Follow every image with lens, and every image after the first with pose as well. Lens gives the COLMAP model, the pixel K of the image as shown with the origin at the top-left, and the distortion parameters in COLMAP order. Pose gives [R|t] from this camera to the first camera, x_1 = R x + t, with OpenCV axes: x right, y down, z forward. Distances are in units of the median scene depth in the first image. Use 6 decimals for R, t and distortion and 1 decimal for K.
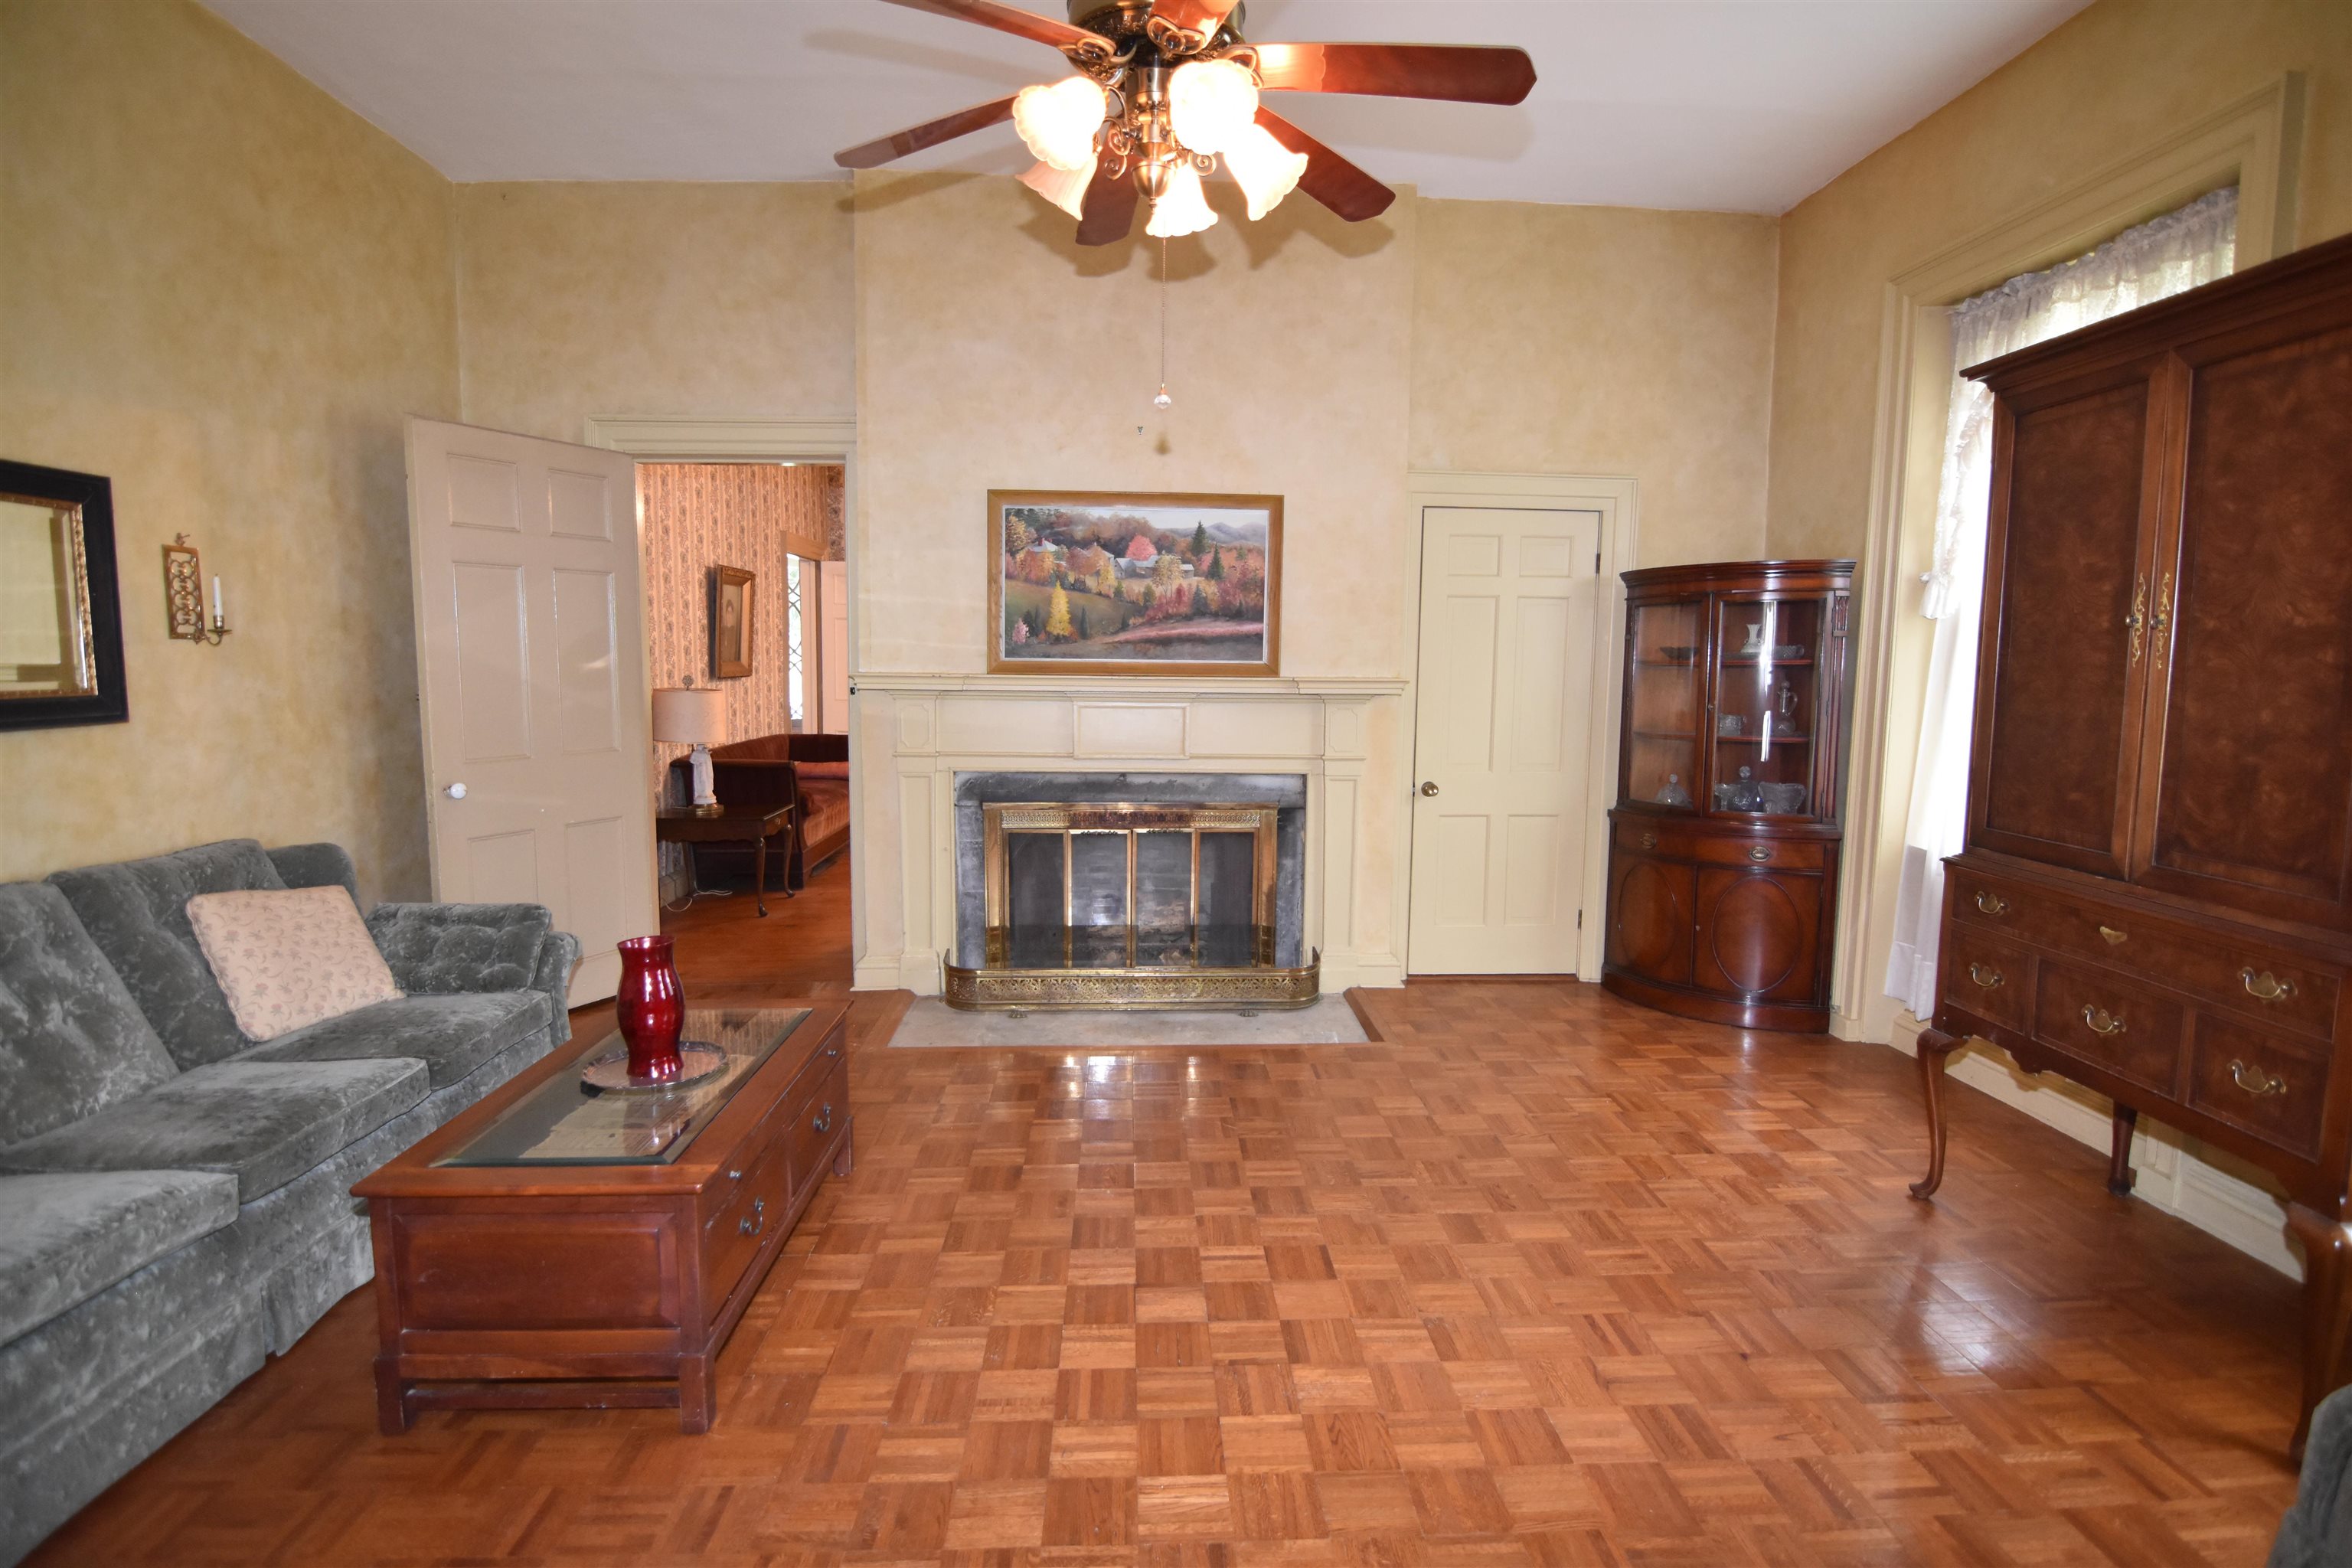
lens RADIAL K [[1143.6, 0, 1180.5], [0, 1143.6, 774.4], [0, 0, 1]] dist [-0.003089, -0.000424]
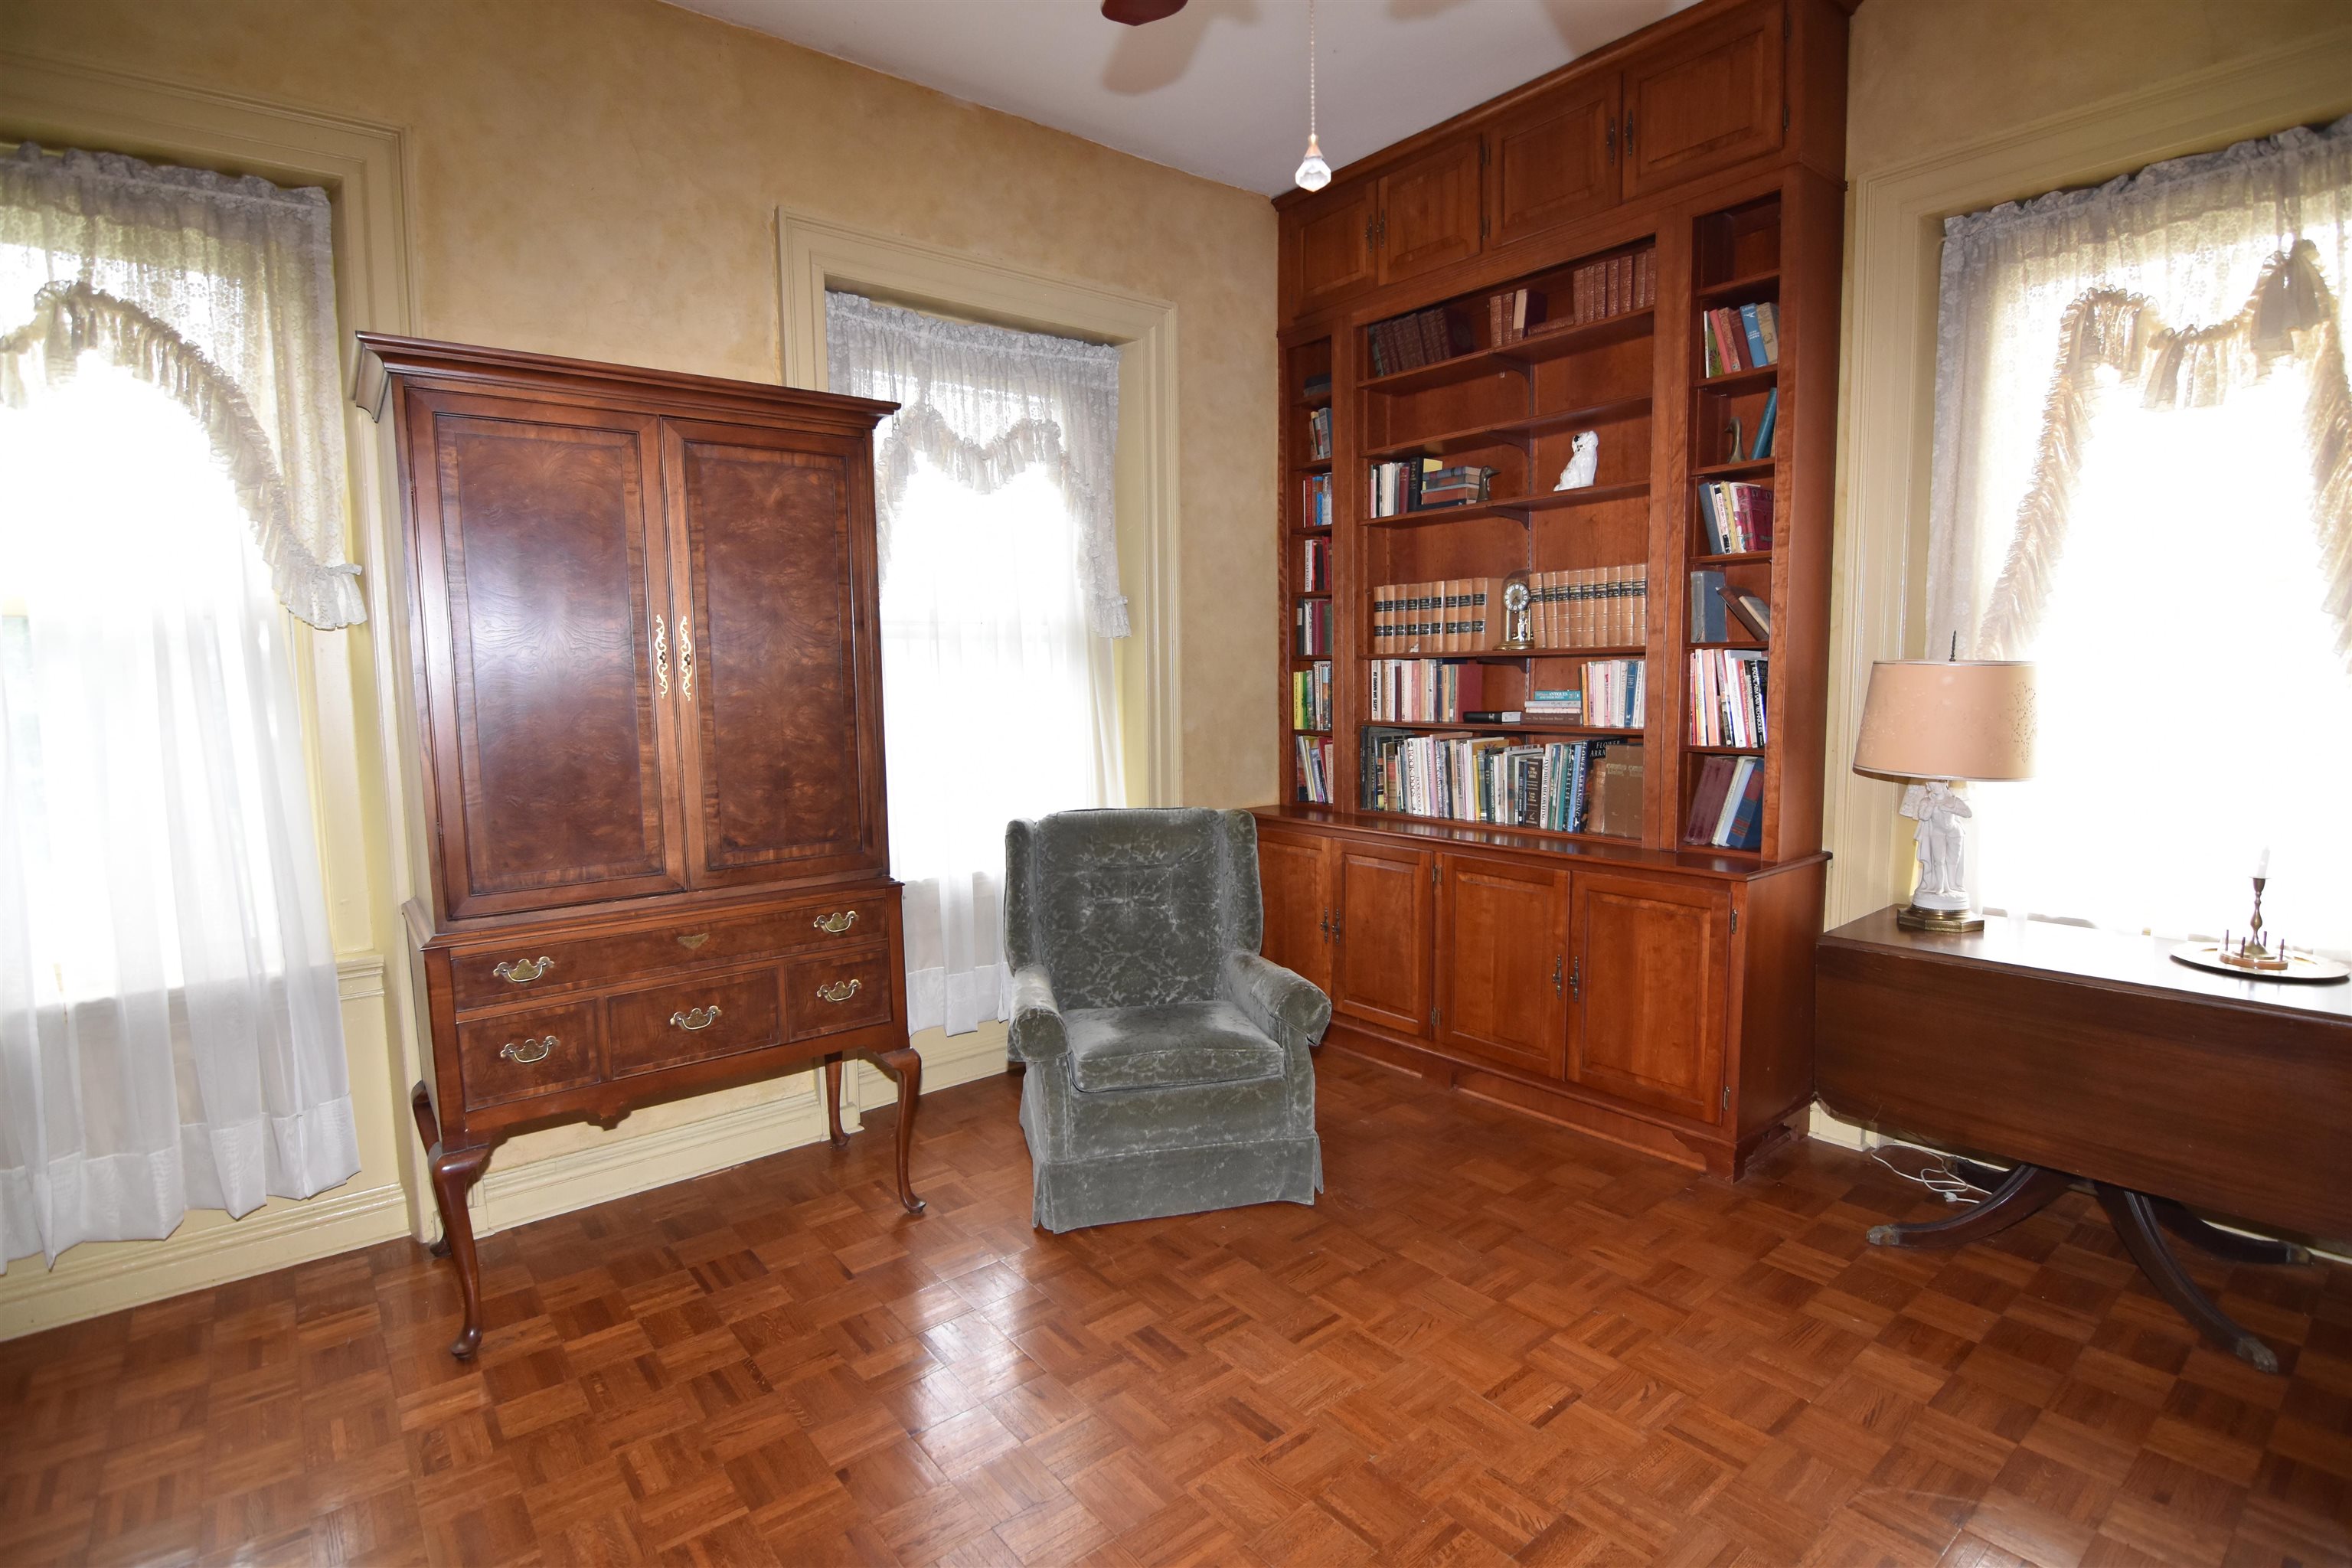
lens RADIAL K [[1143.6, 0, 1177.3], [0, 1143.6, 779.8], [0, 0, 1]] dist [-0.003089, -0.000424]
pose [[-0.599626, -0.077876, 0.796483, -0.384117], [0.089310, 0.982525, 0.163303, -0.173463], [-0.795282, 0.169054, -0.582192, 1.425366]]
